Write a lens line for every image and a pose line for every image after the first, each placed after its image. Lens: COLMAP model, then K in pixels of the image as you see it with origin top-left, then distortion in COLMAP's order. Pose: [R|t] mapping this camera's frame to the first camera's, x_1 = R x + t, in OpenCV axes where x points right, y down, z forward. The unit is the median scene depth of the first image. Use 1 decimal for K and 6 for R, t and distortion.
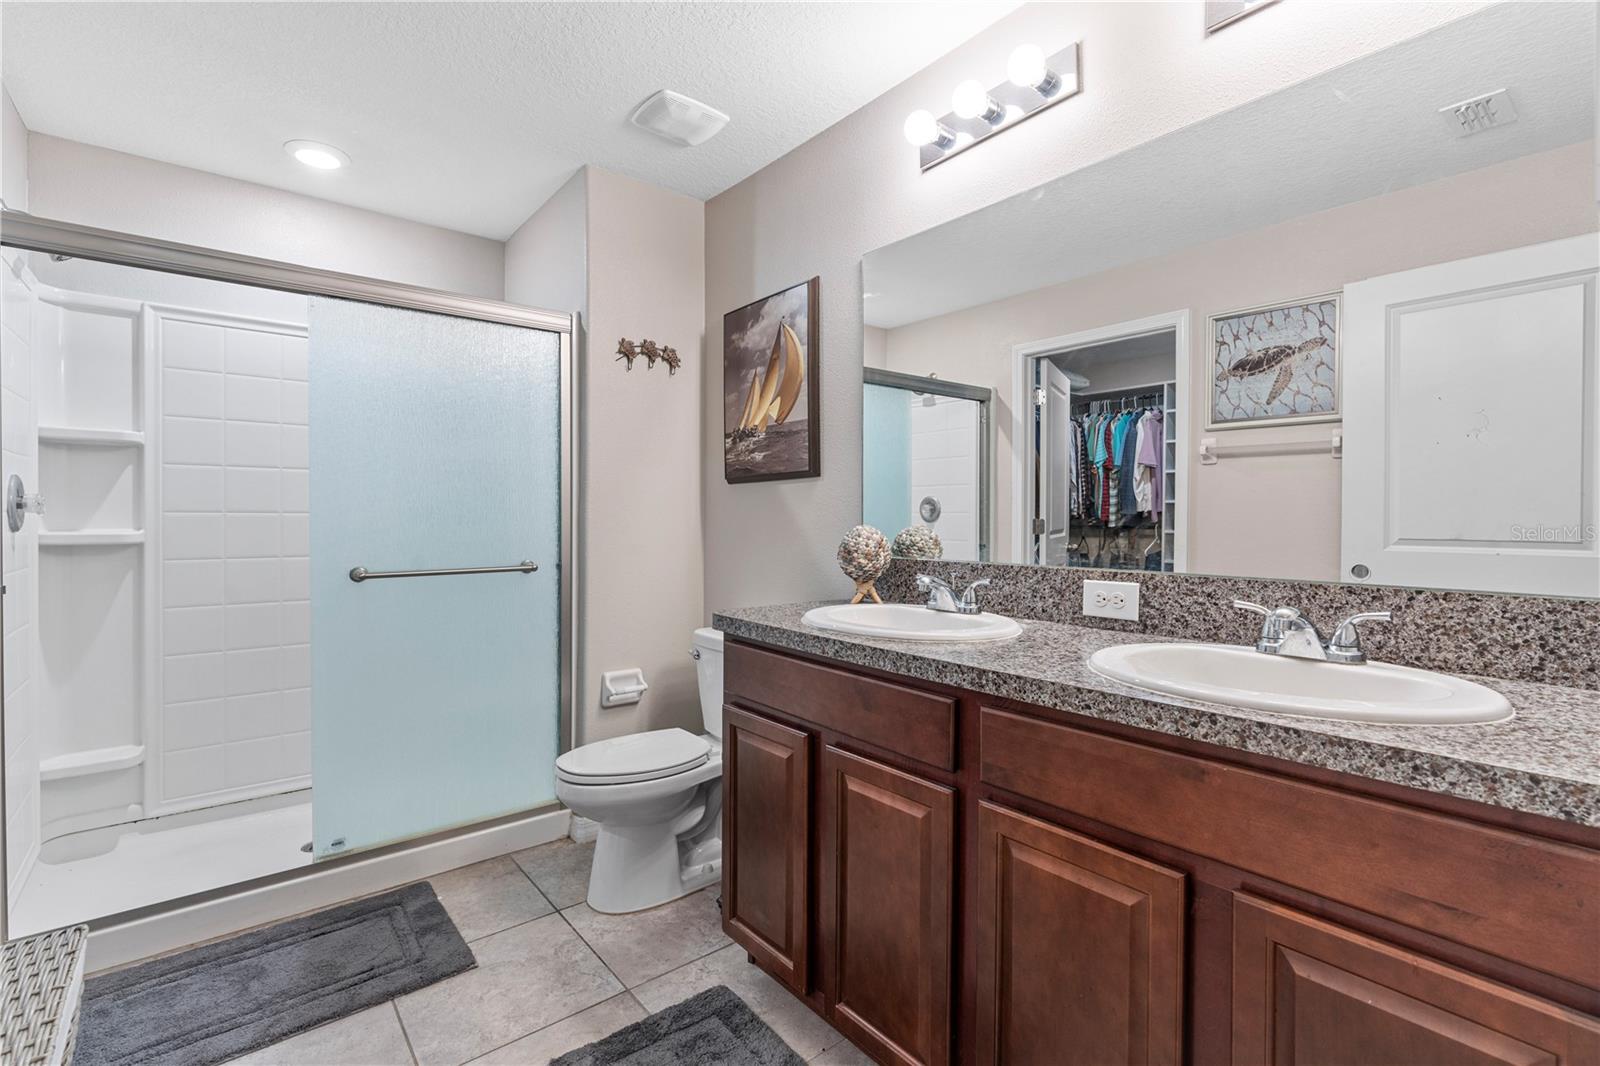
lens RADIAL K [[727.9, 0, 795.6], [0, 727.9, 515.4], [0, 0, 1]] dist [-0.004321, 0.000297]
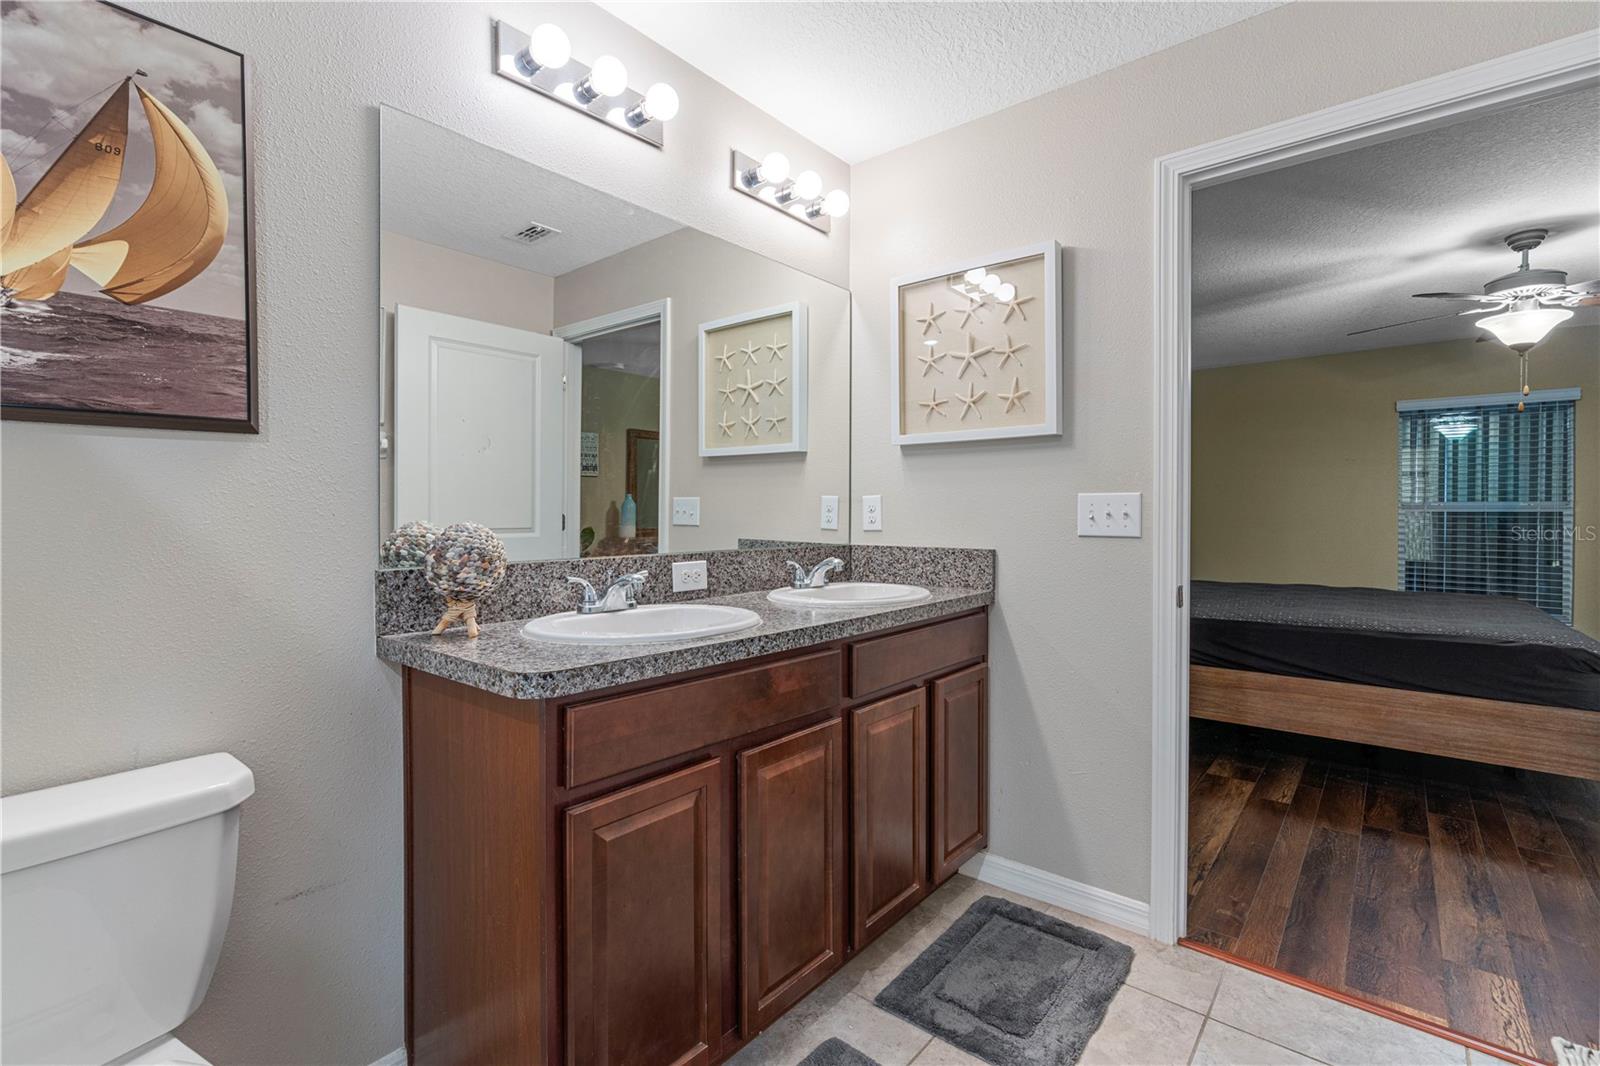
lens RADIAL K [[727.9, 0, 795.6], [0, 727.9, 515.4], [0, 0, 1]] dist [-0.004321, 0.000297]
pose [[-0.191252, -0.003734, 0.981534, -0.843849], [-0.004028, 0.999987, 0.003020, 0.005163], [-0.981533, -0.003376, -0.191264, 1.054750]]
